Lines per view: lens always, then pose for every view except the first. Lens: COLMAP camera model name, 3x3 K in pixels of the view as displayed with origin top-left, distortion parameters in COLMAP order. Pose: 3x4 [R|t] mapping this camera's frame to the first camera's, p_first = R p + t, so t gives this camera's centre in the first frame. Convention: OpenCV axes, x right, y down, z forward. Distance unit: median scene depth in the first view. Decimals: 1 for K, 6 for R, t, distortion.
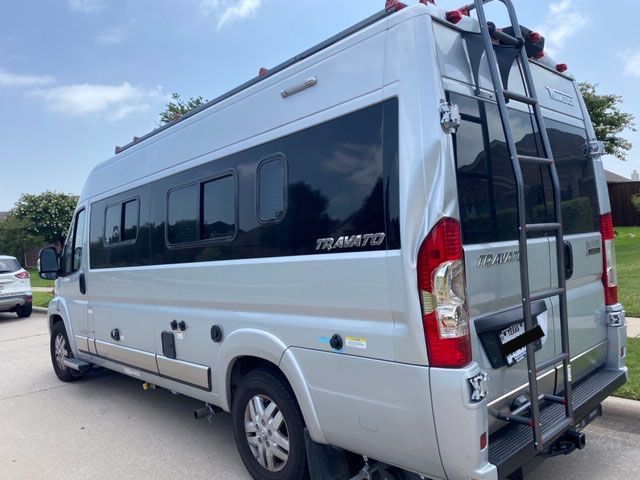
lens RADIAL K [[496.3, 0, 321.1], [0, 496.3, 240.5], [0, 0, 1]] dist [-0.005283, -0.004995]
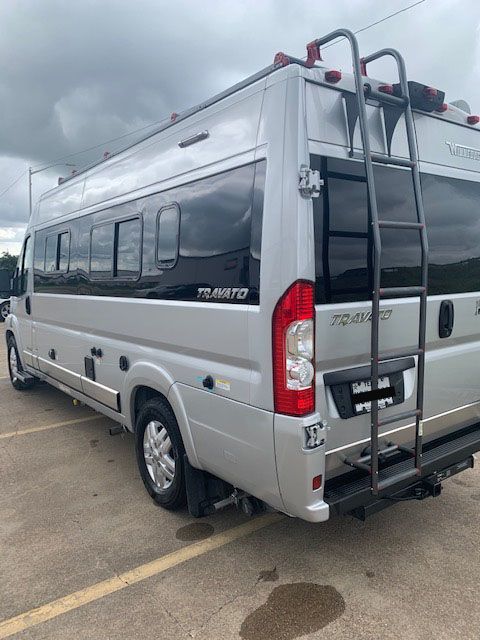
lens RADIAL K [[496.3, 0, 239.0], [0, 496.3, 321.0], [0, 0, 1]] dist [-0.005283, -0.004995]
pose [[0.992281, 0.062691, -0.106993, 0.207467], [-0.049717, 0.991541, 0.119892, -0.067230], [0.113604, -0.113647, 0.987005, -0.068183]]
